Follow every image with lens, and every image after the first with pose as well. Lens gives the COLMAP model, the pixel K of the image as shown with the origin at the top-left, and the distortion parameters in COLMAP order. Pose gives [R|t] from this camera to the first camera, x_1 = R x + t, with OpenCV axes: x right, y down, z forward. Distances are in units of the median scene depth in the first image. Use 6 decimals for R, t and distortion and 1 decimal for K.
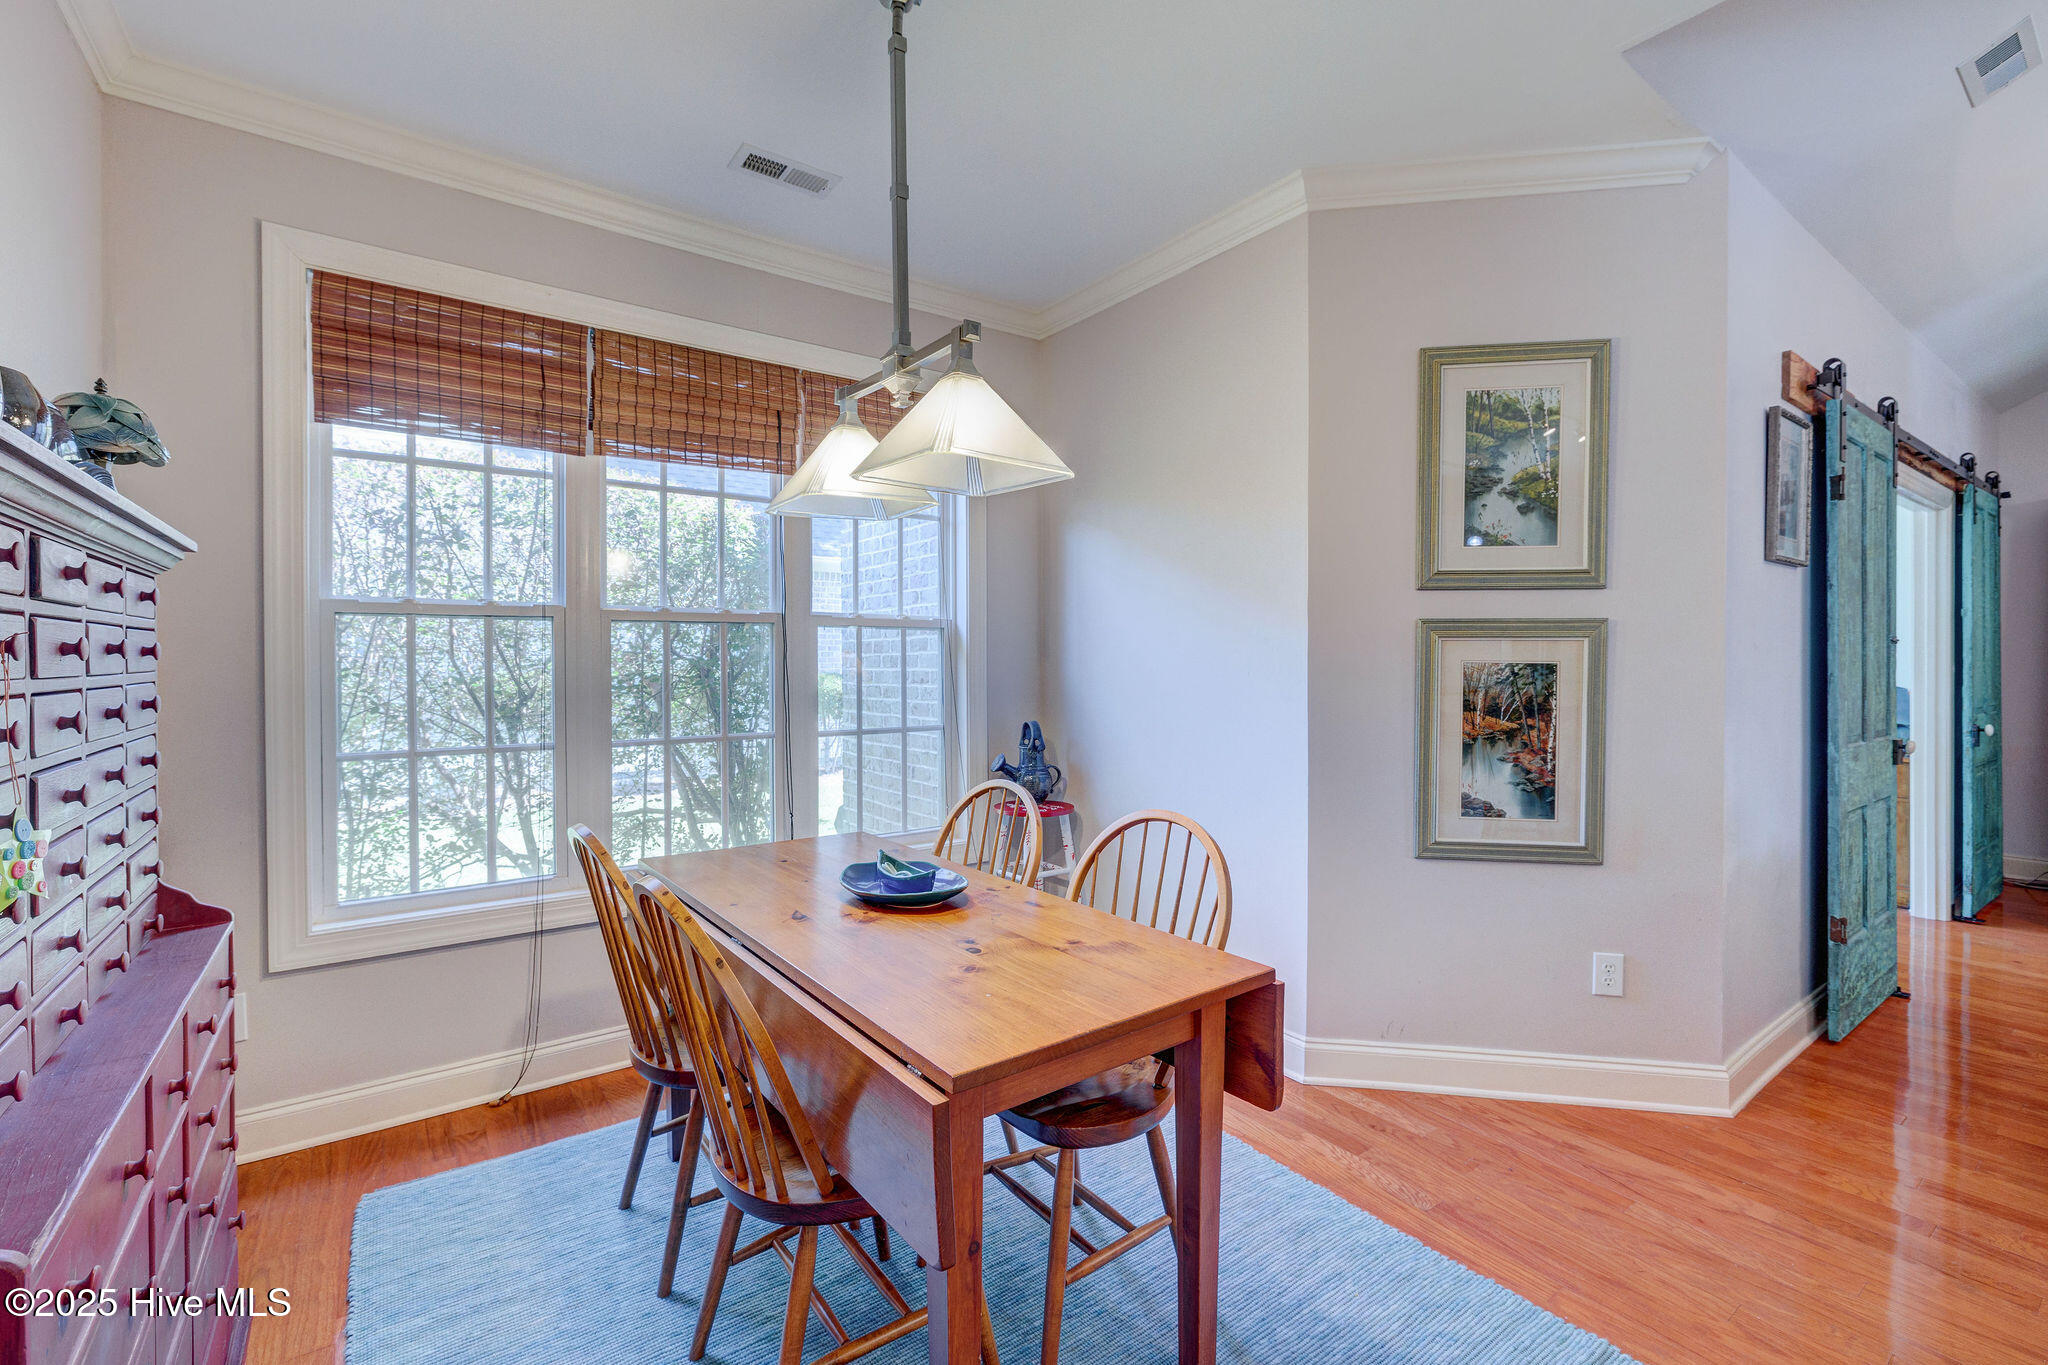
lens RADIAL K [[876.4, 0, 1002.8], [0, 876.4, 668.8], [0, 0, 1]] dist [-0.000484, -0.000118]
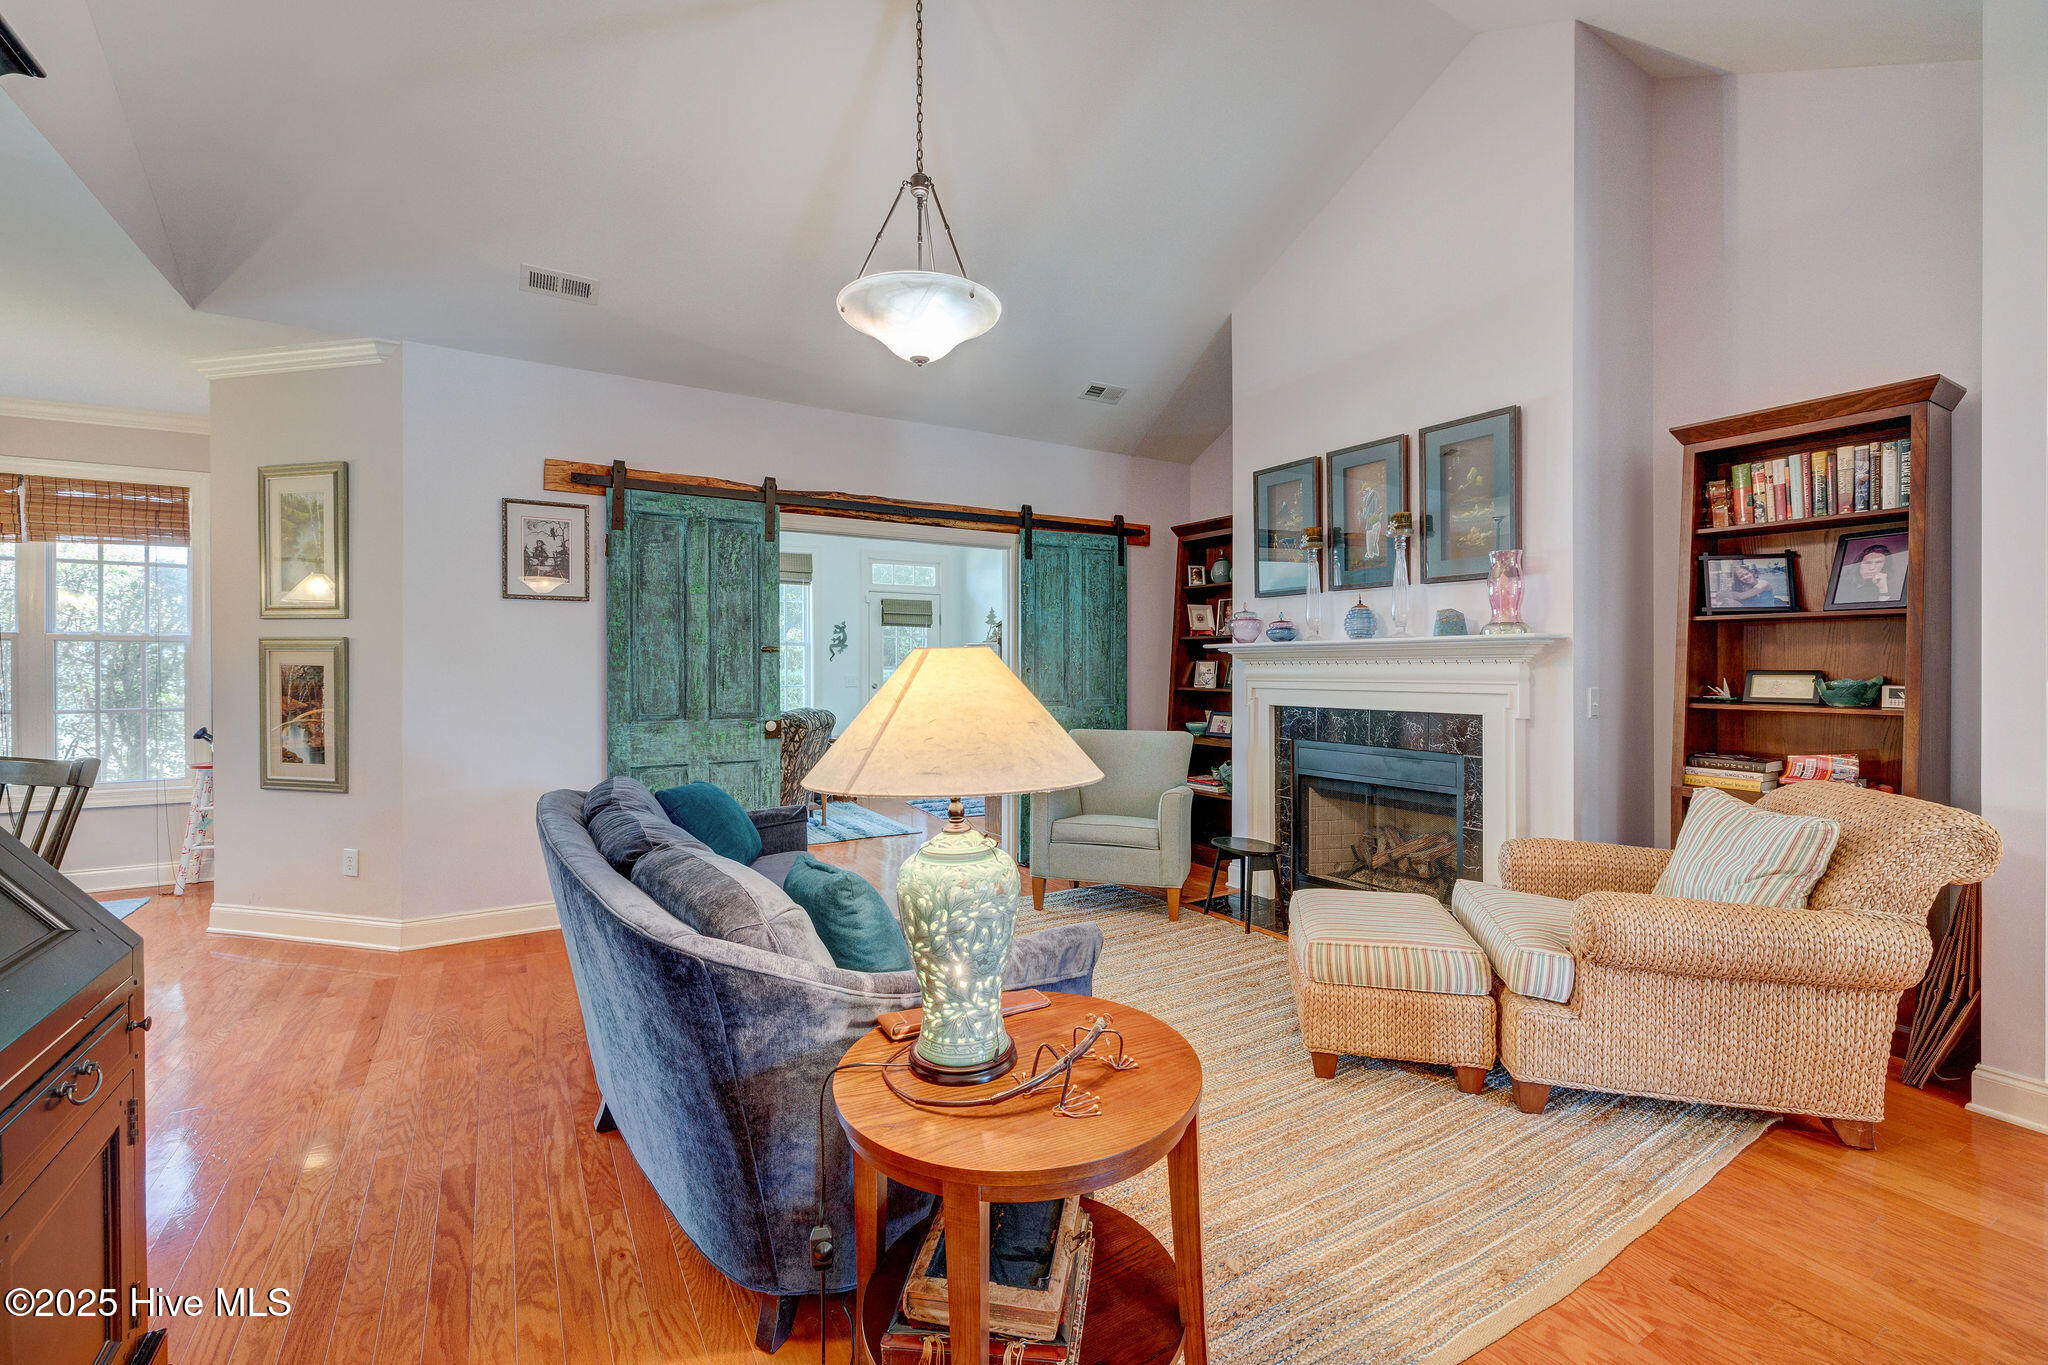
lens RADIAL K [[857.7, 0, 1022.1], [0, 857.7, 666.8], [0, 0, 1]] dist [-0.001759, -0.000210]
pose [[0.997668, -0.001369, -0.068236, 1.982201], [0.001107, 0.999992, -0.003874, 0.003293], [0.068241, 0.003789, 0.997662, -0.454993]]
